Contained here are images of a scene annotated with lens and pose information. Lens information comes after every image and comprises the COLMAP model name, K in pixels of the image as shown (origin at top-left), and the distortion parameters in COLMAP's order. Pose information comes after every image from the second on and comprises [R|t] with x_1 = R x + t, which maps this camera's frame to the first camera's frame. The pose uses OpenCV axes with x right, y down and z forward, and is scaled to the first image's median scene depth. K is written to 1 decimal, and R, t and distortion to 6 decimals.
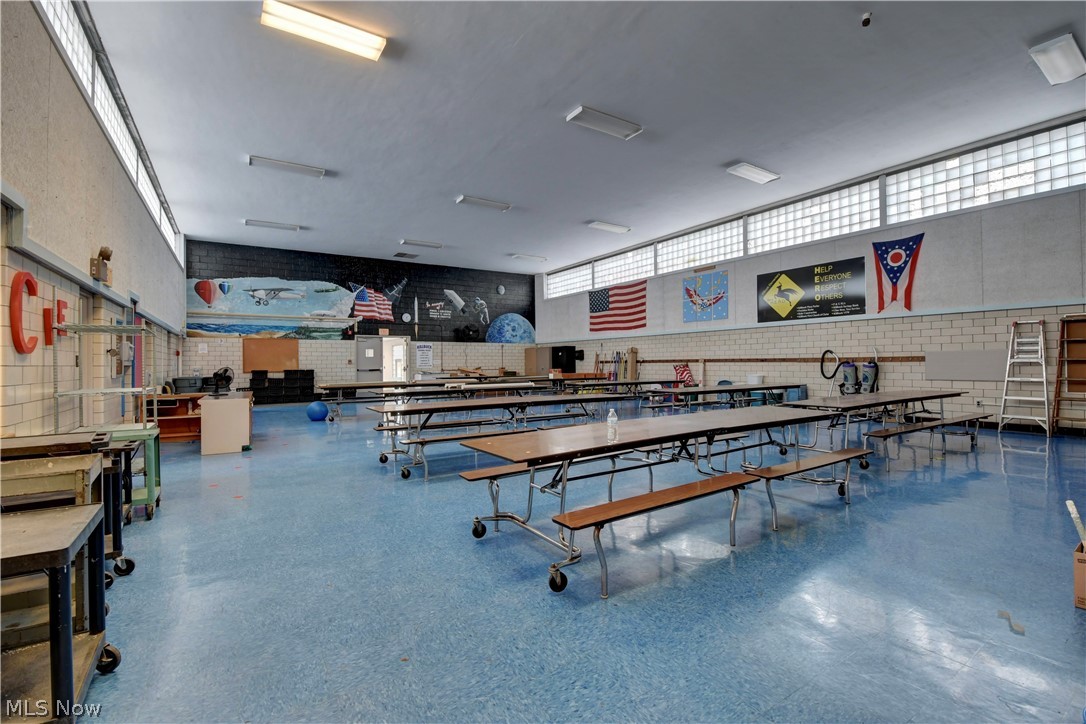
lens RADIAL K [[472.1, 0, 542.4], [0, 472.1, 364.5], [0, 0, 1]] dist [0.000500, -0.000001]
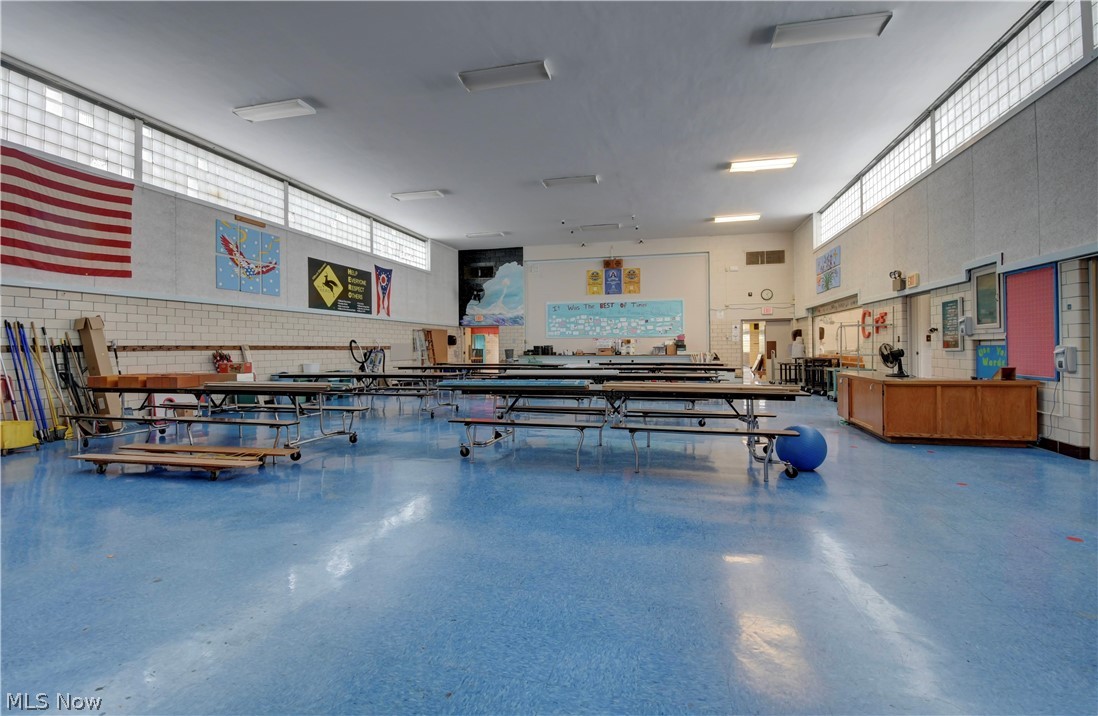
lens RADIAL K [[486.9, 0, 549.2], [0, 486.9, 348.2], [0, 0, 1]] dist [-0.023652, -0.000283]
pose [[-0.682867, 0.006577, 0.730513, -0.587644], [0.007837, 0.999968, -0.001678, -0.003088], [-0.730501, 0.004579, -0.682896, 1.346706]]
